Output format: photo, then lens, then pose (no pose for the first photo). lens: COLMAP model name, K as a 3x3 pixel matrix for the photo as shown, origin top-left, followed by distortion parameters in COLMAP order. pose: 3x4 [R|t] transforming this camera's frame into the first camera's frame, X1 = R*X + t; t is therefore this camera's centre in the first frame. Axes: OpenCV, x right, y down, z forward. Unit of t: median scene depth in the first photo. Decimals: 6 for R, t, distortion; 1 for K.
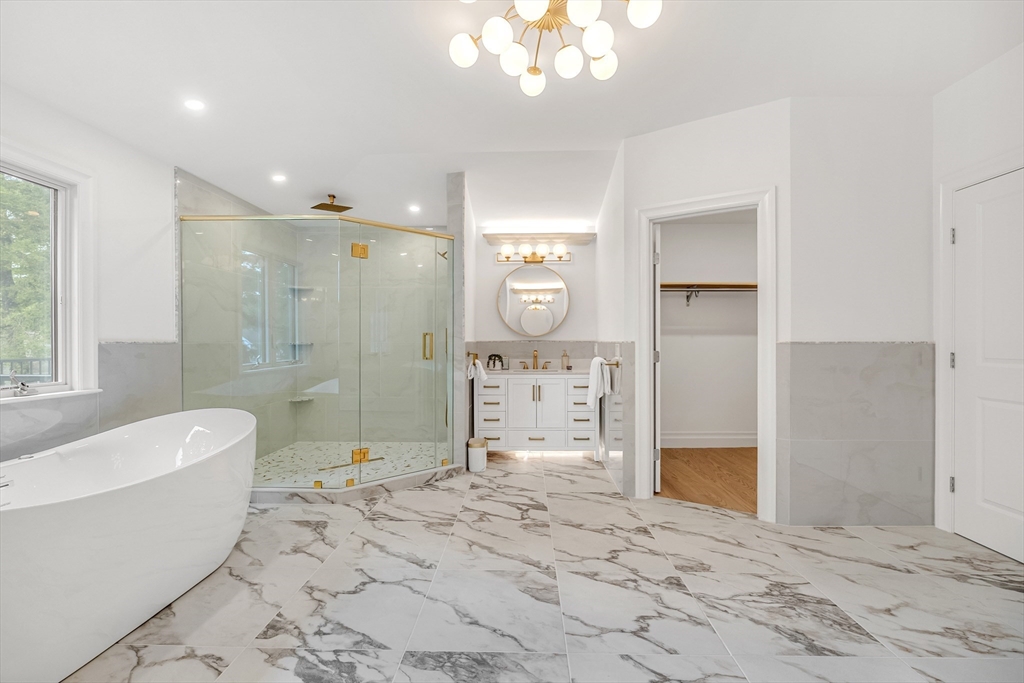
lens RADIAL K [[453.6, 0, 512.3], [0, 453.6, 342.7], [0, 0, 1]] dist [-0.000259, -0.000058]
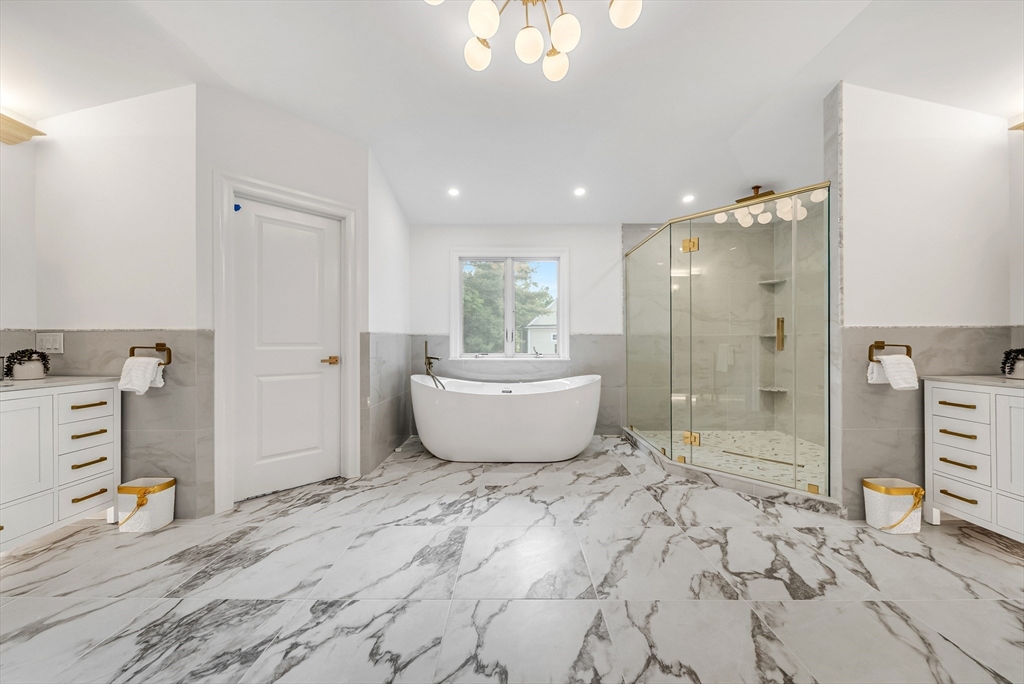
lens RADIAL K [[367.1, 0, 512.2], [0, 367.1, 341.2], [0, 0, 1]] dist [-0.002118, -0.000191]
pose [[0.023009, -0.003261, -0.999730, 0.566697], [-0.001425, 0.999994, -0.003295, 0.030073], [0.999734, 0.001500, 0.023005, 0.623353]]
